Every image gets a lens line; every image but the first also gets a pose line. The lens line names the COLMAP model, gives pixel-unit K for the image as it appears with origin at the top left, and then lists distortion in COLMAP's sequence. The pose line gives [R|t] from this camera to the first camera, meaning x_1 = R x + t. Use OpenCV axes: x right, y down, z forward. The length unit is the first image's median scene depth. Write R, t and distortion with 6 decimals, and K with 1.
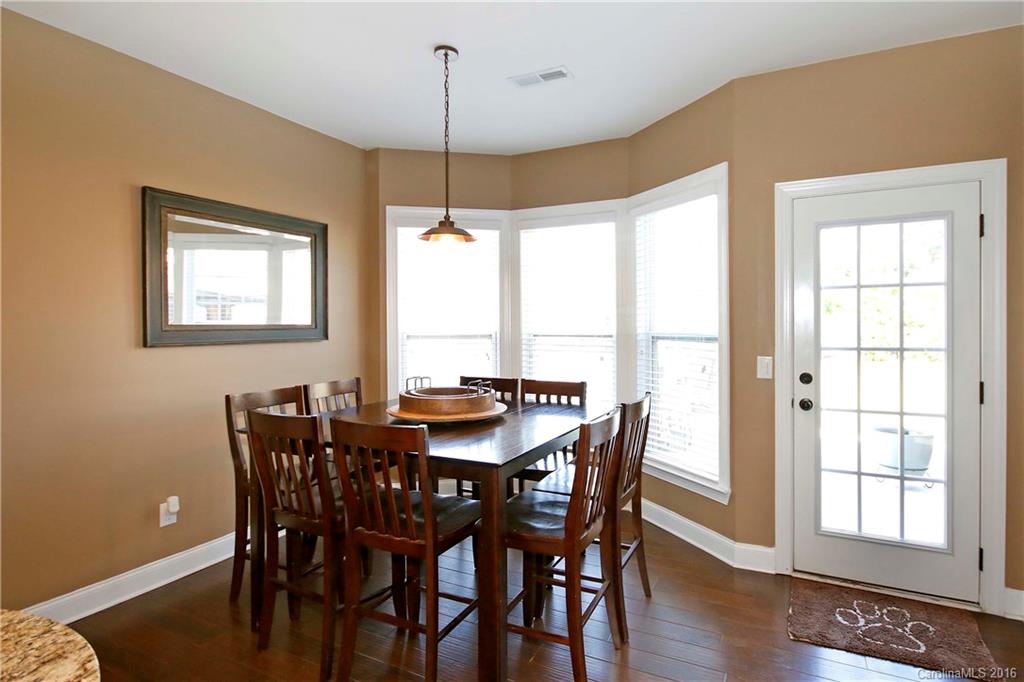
lens RADIAL K [[533.8, 0, 564.3], [0, 533.8, 325.4], [0, 0, 1]] dist [-0.017454, 0.000695]
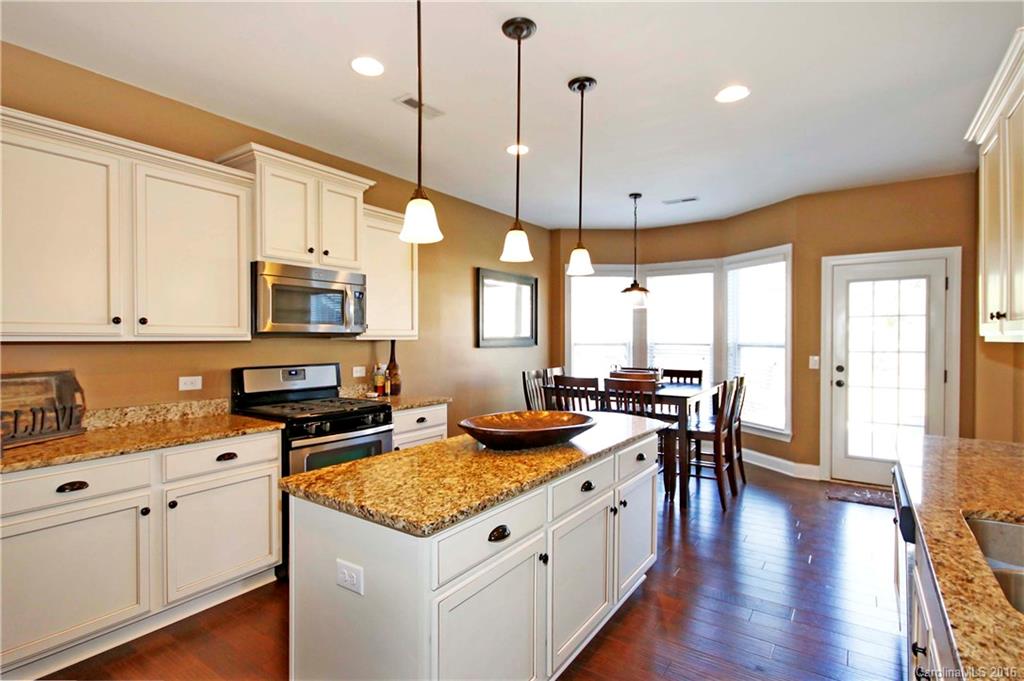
lens RADIAL K [[498.6, 0, 515.0], [0, 498.6, 344.1], [0, 0, 1]] dist [-0.004464, -0.001342]
pose [[0.983369, 0.004834, -0.181553, -0.282913], [-0.002086, 0.999880, 0.015325, -0.002689], [0.181606, -0.014691, 0.983262, -0.757344]]
